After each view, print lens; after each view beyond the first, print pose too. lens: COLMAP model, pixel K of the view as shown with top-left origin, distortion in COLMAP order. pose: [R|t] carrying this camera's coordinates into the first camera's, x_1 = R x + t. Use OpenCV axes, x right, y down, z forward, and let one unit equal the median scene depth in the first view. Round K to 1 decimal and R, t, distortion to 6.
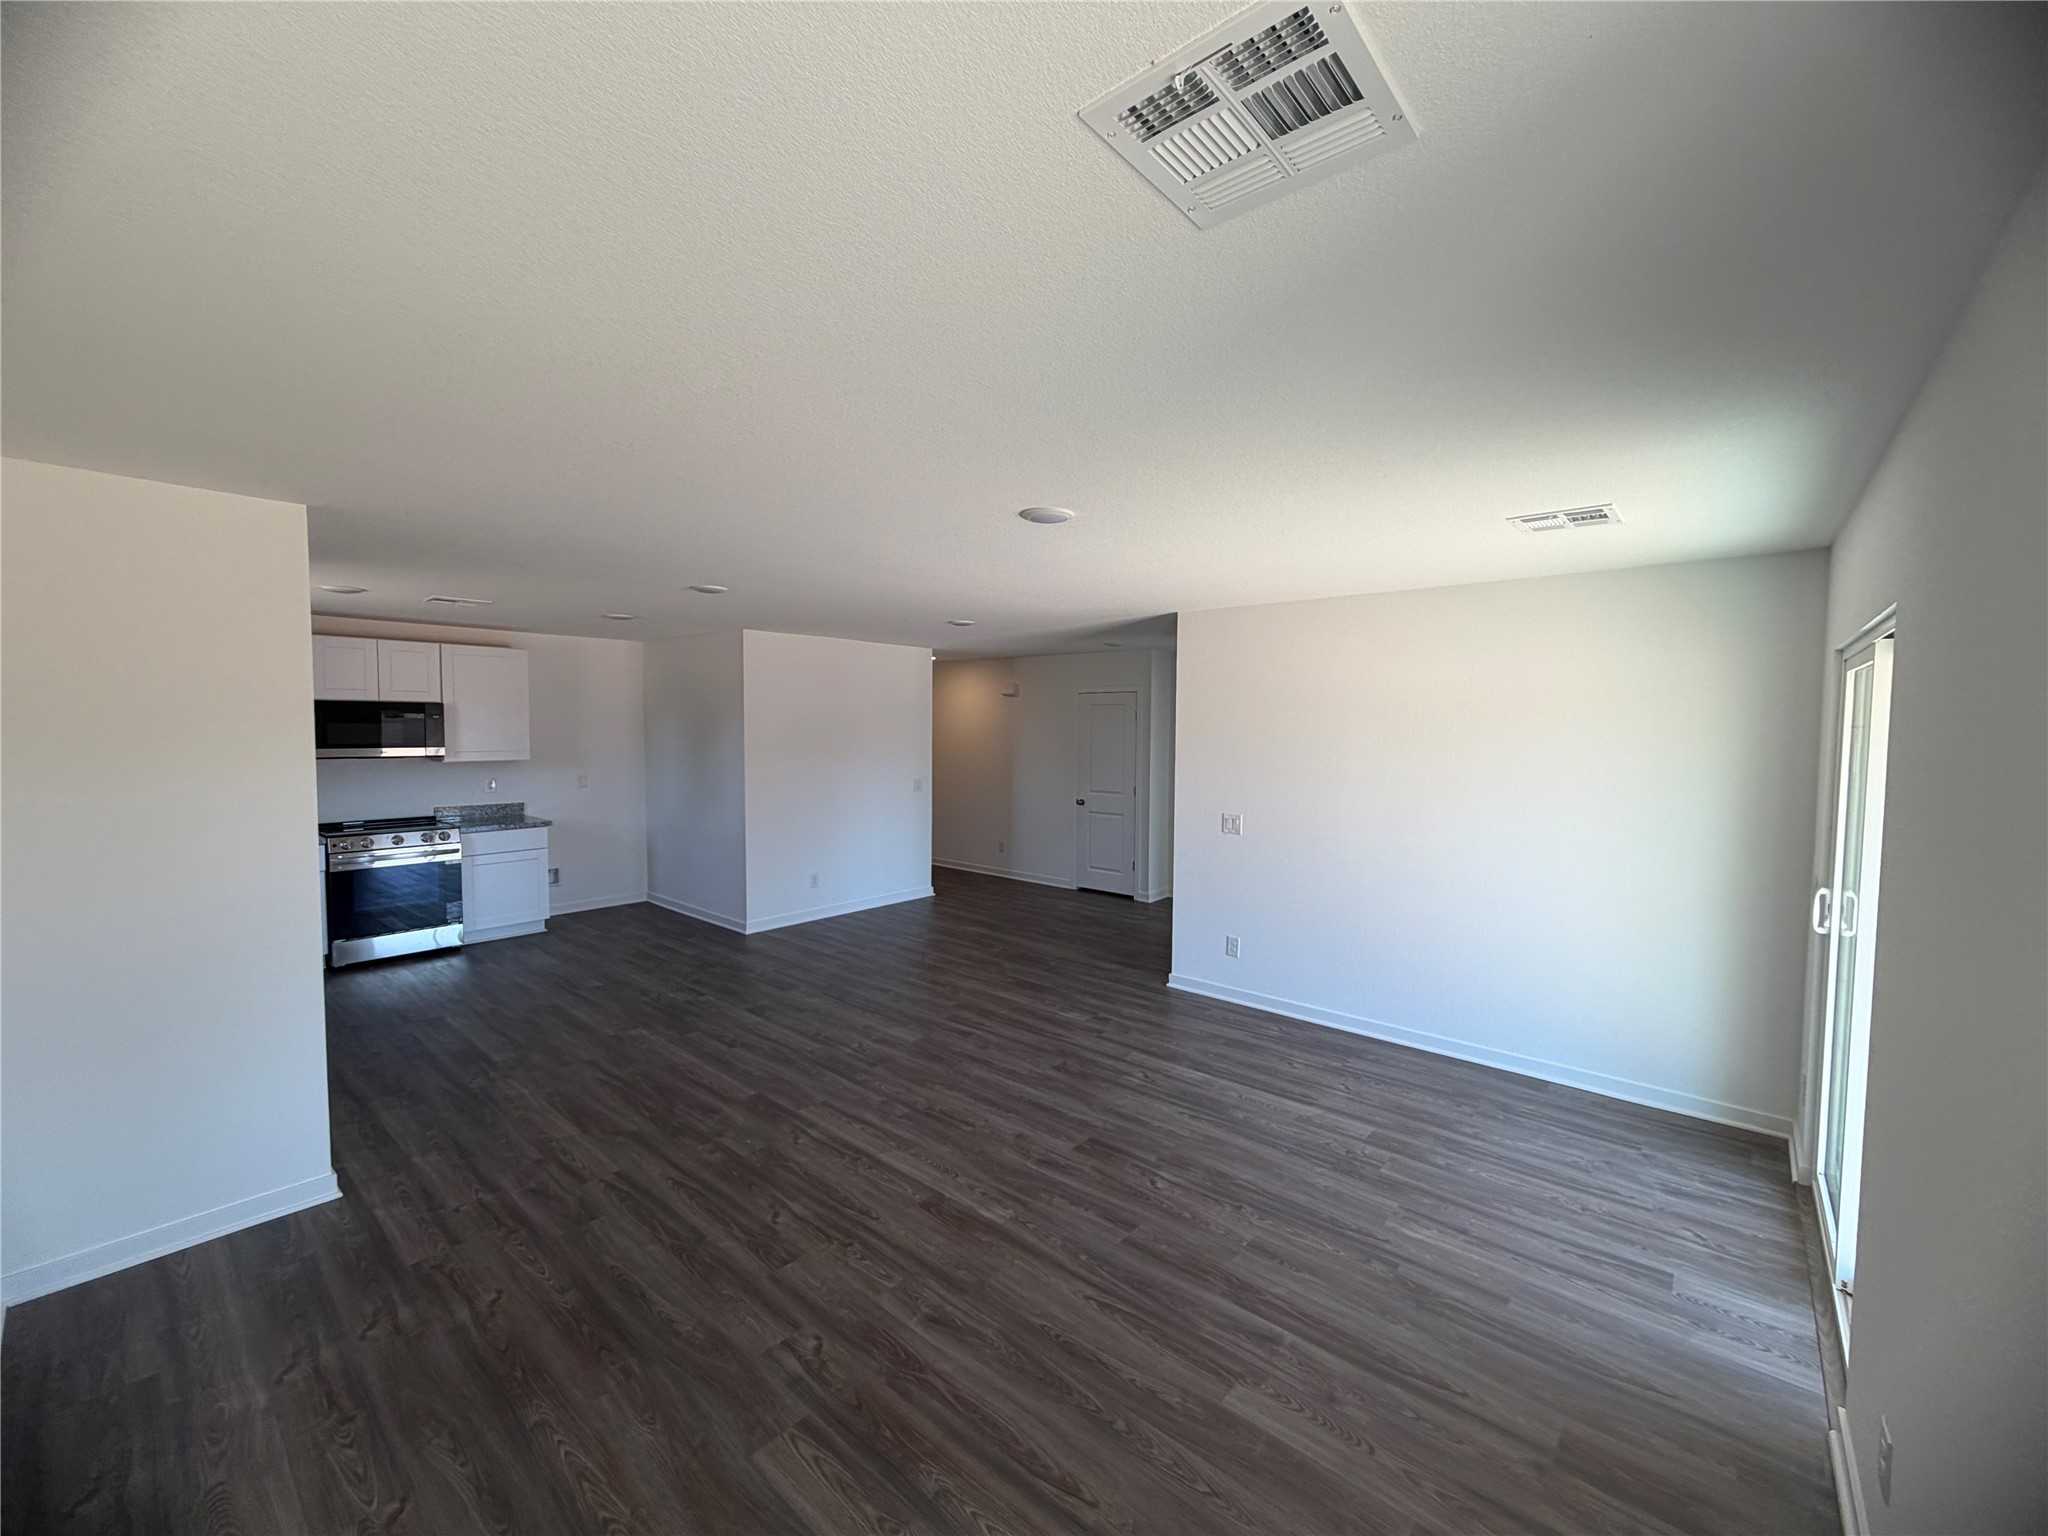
lens RADIAL K [[816.0, 0, 1016.9], [0, 816.0, 769.7], [0, 0, 1]] dist [0.000103, 0.000686]
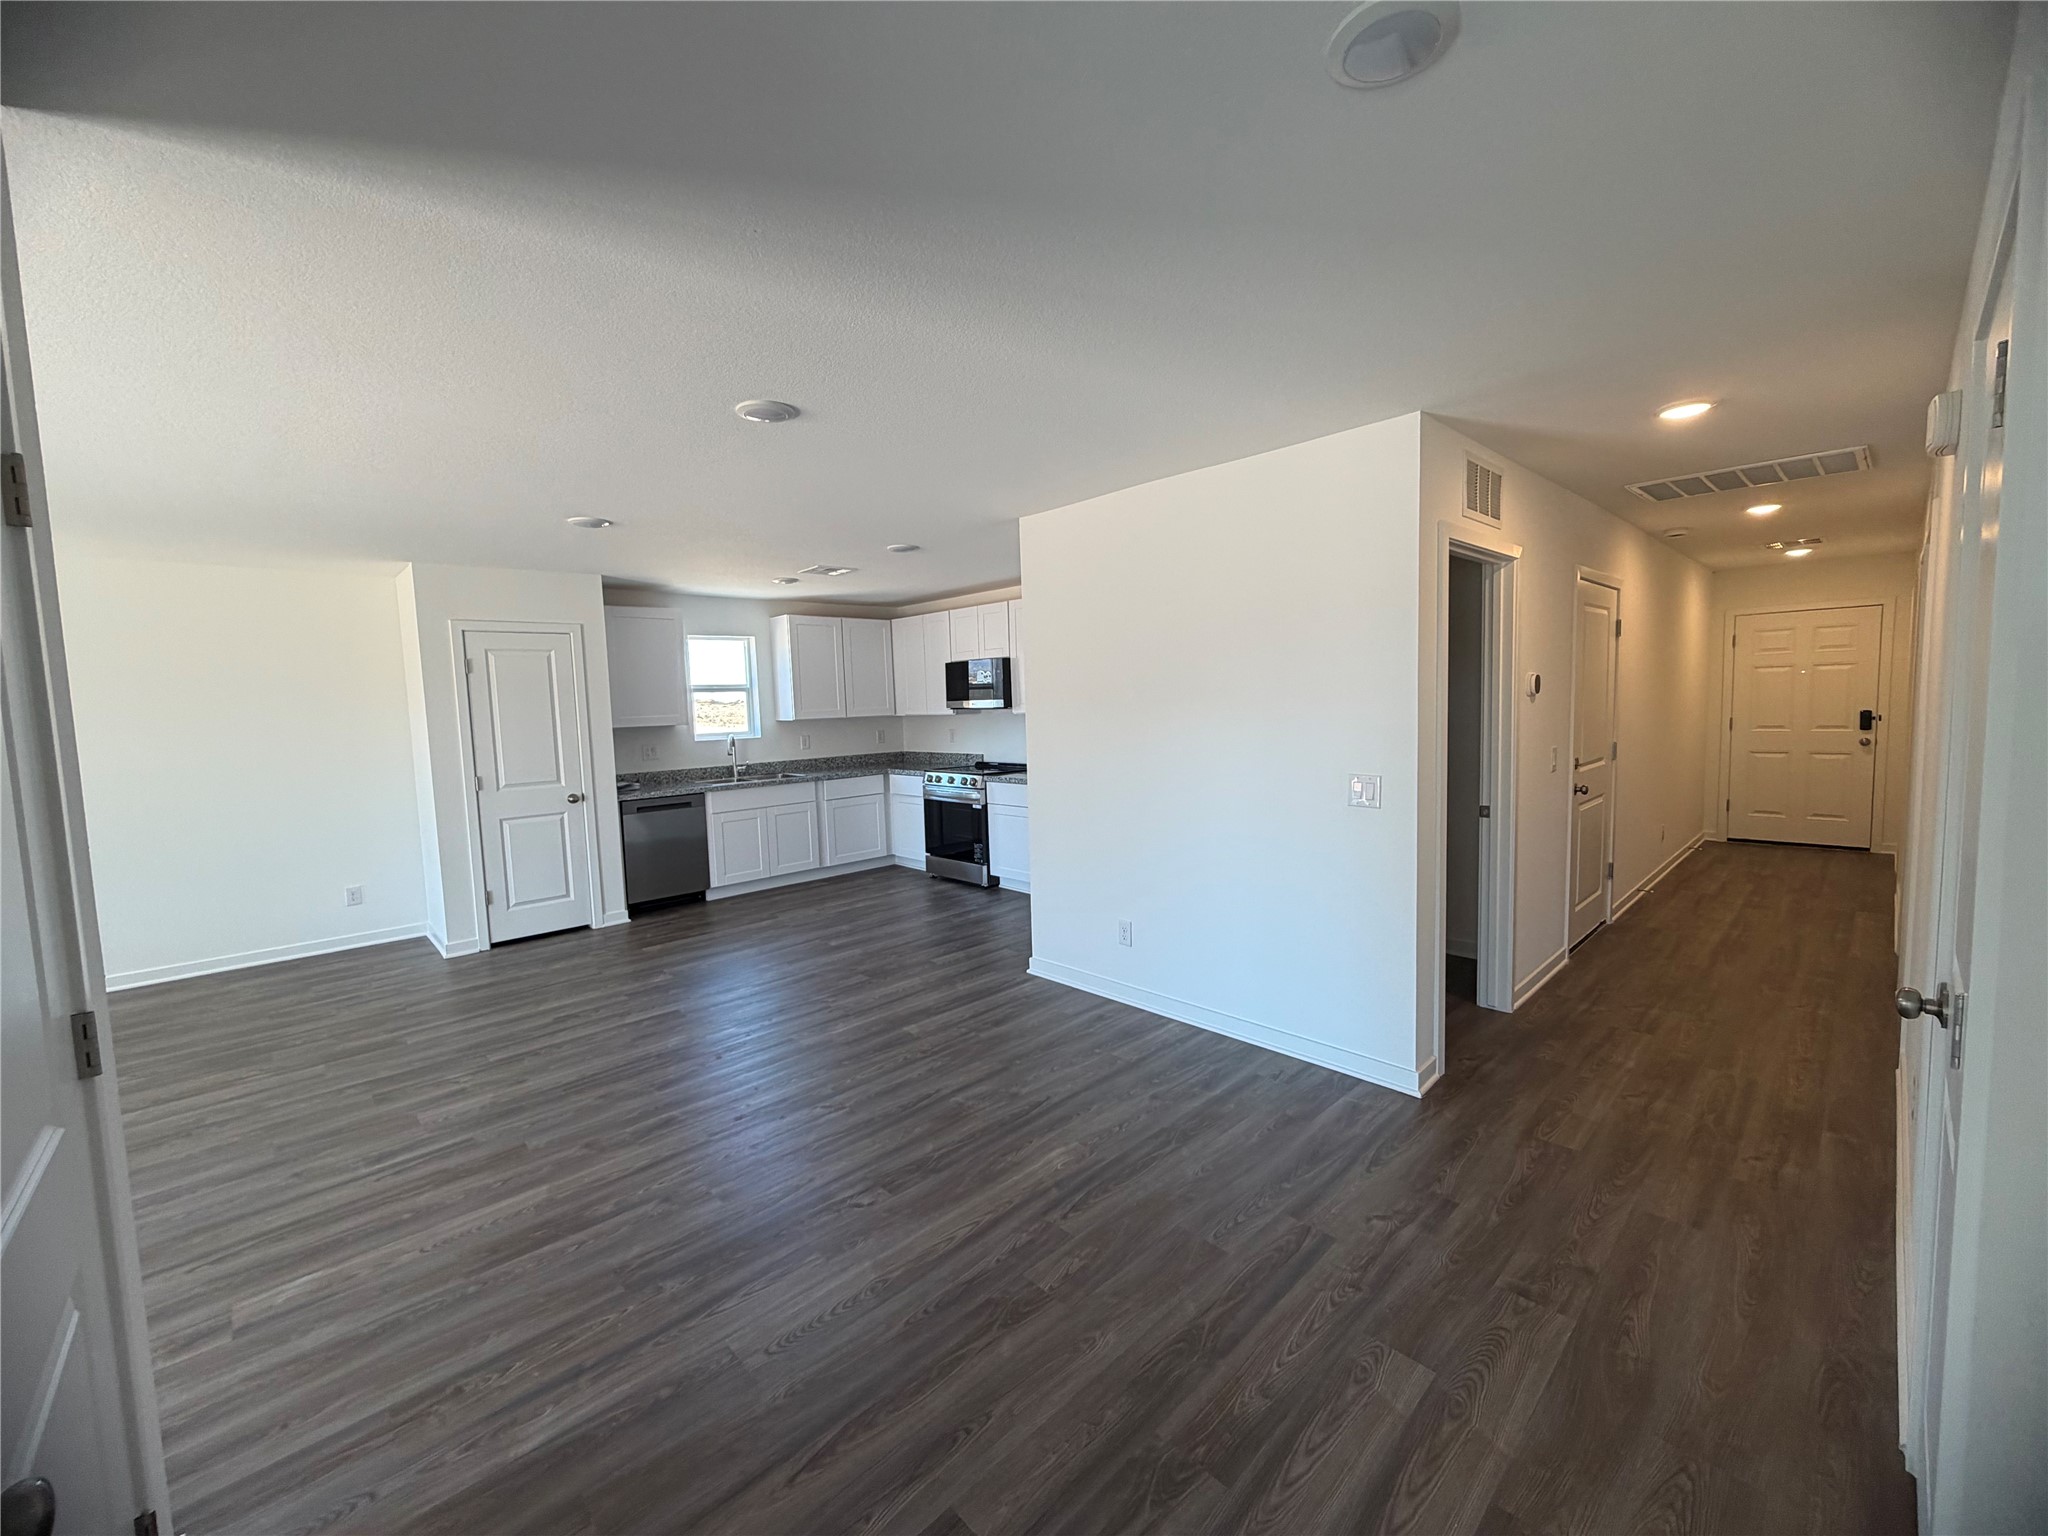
lens RADIAL K [[816.0, 0, 1020.7], [0, 816.0, 761.9], [0, 0, 1]] dist [0.000103, 0.000686]
pose [[-0.096999, 0.070498, -0.992785, 0.664841], [-0.024815, 0.997007, 0.073222, -0.047201], [0.994975, 0.031739, -0.094960, 2.096799]]
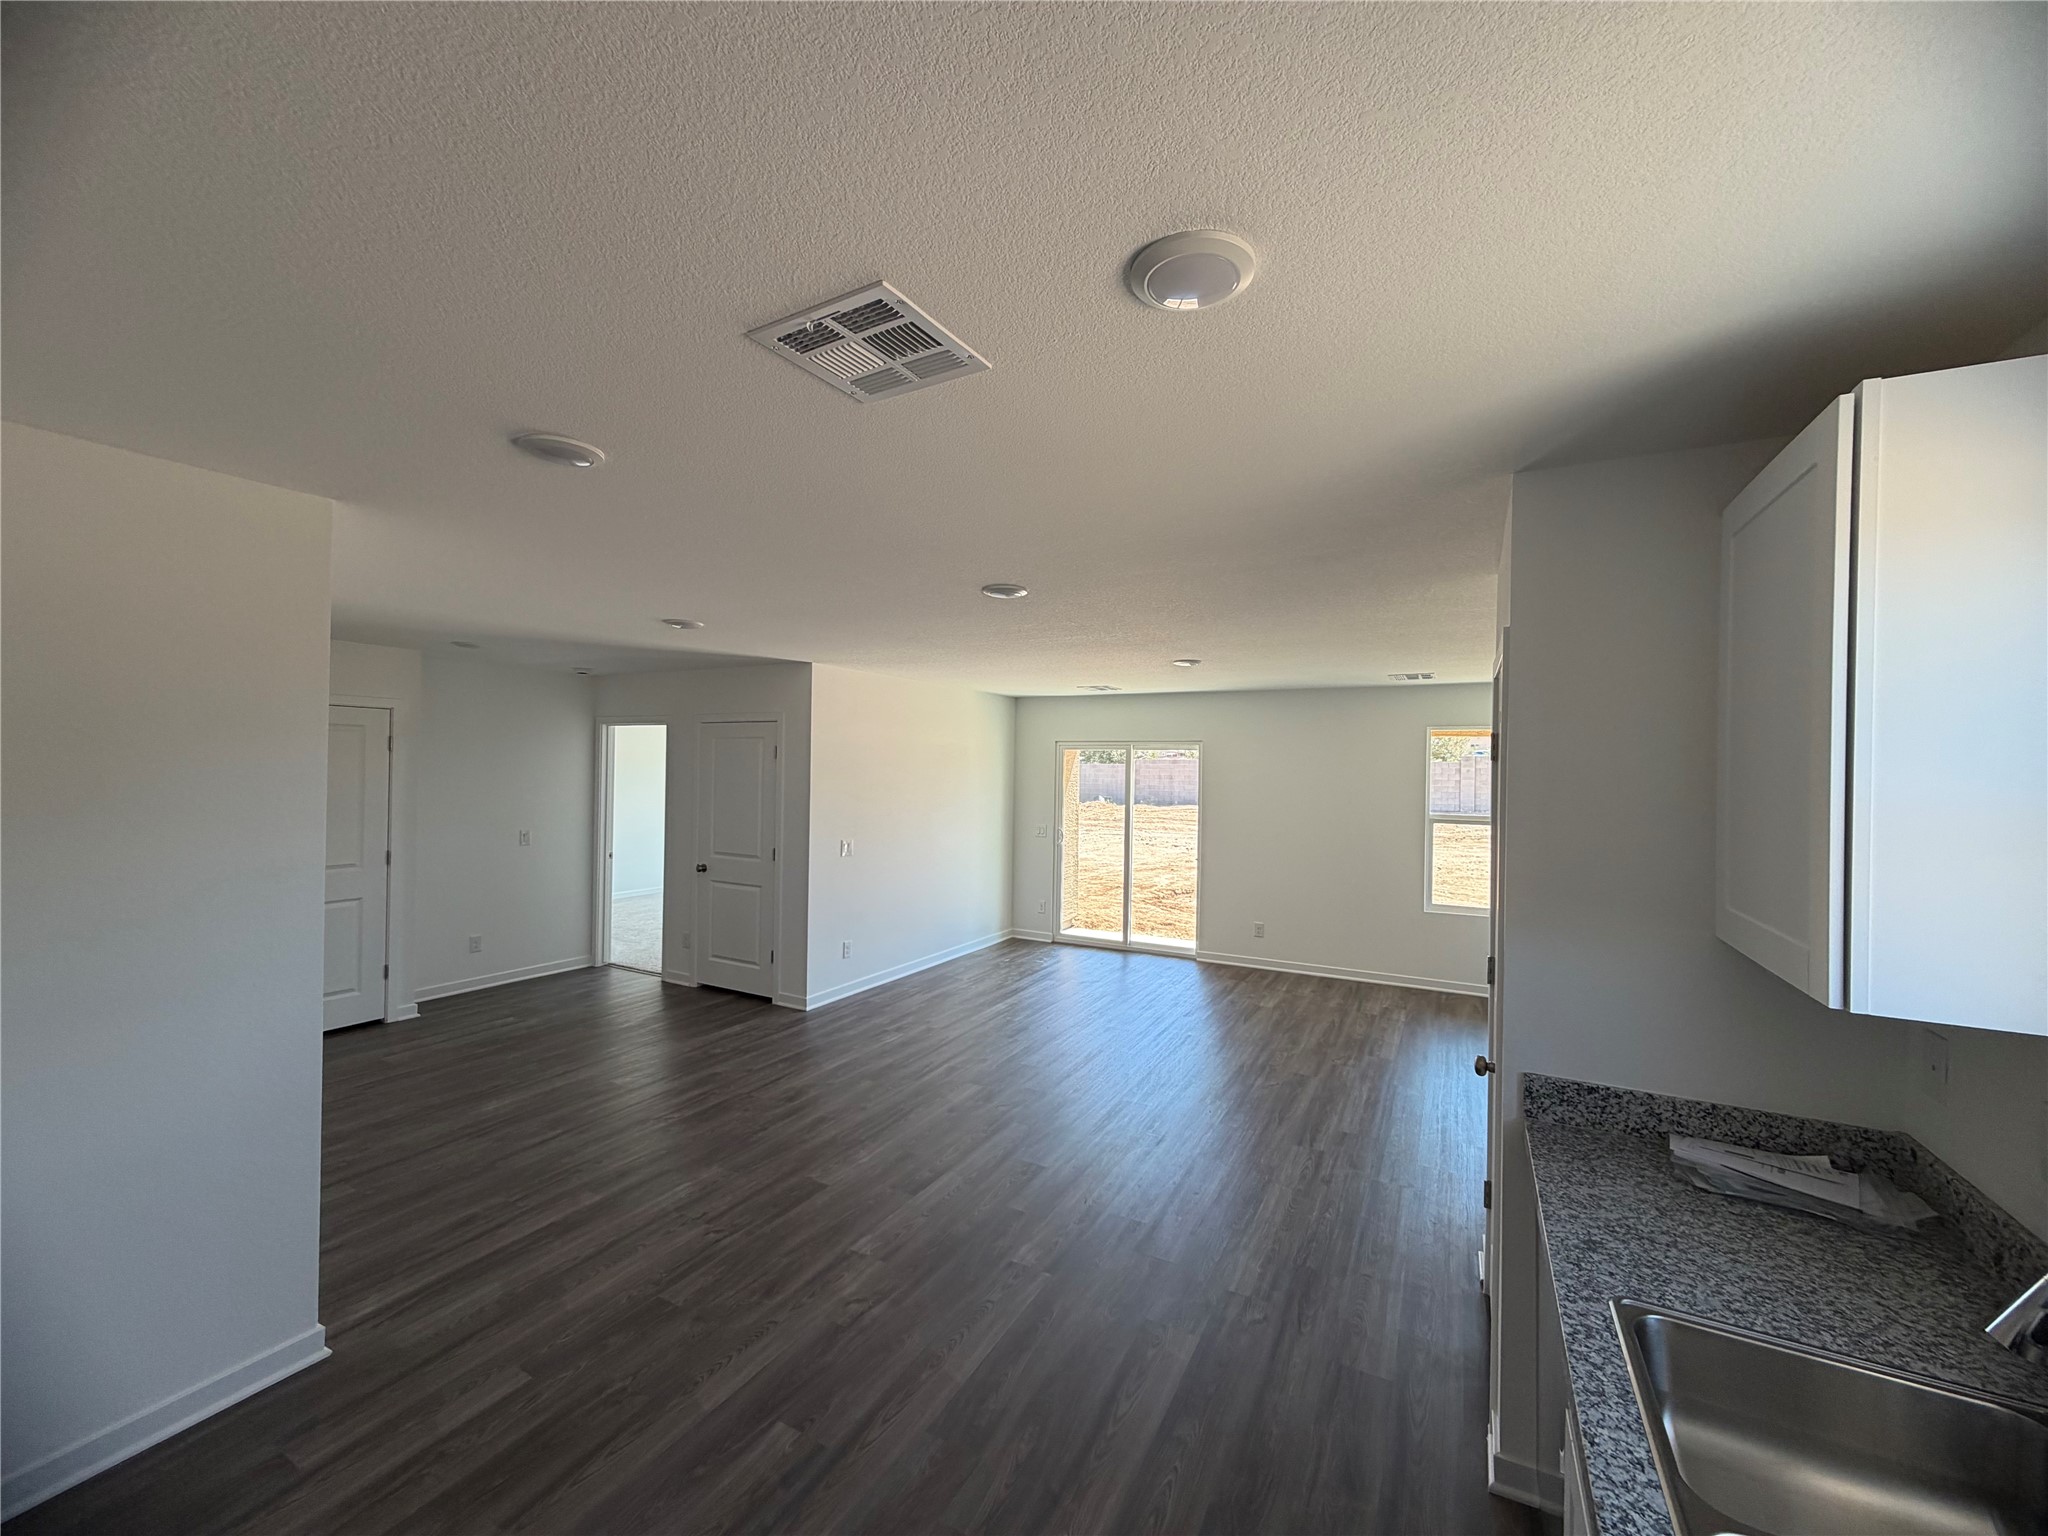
lens RADIAL K [[816.0, 0, 1021.3], [0, 816.0, 766.7], [0, 0, 1]] dist [0.000103, 0.000686]
pose [[-0.219376, -0.009436, 0.975595, -1.480843], [0.035418, 0.999217, 0.017628, -0.100028], [-0.974997, 0.038421, -0.218870, 1.541426]]
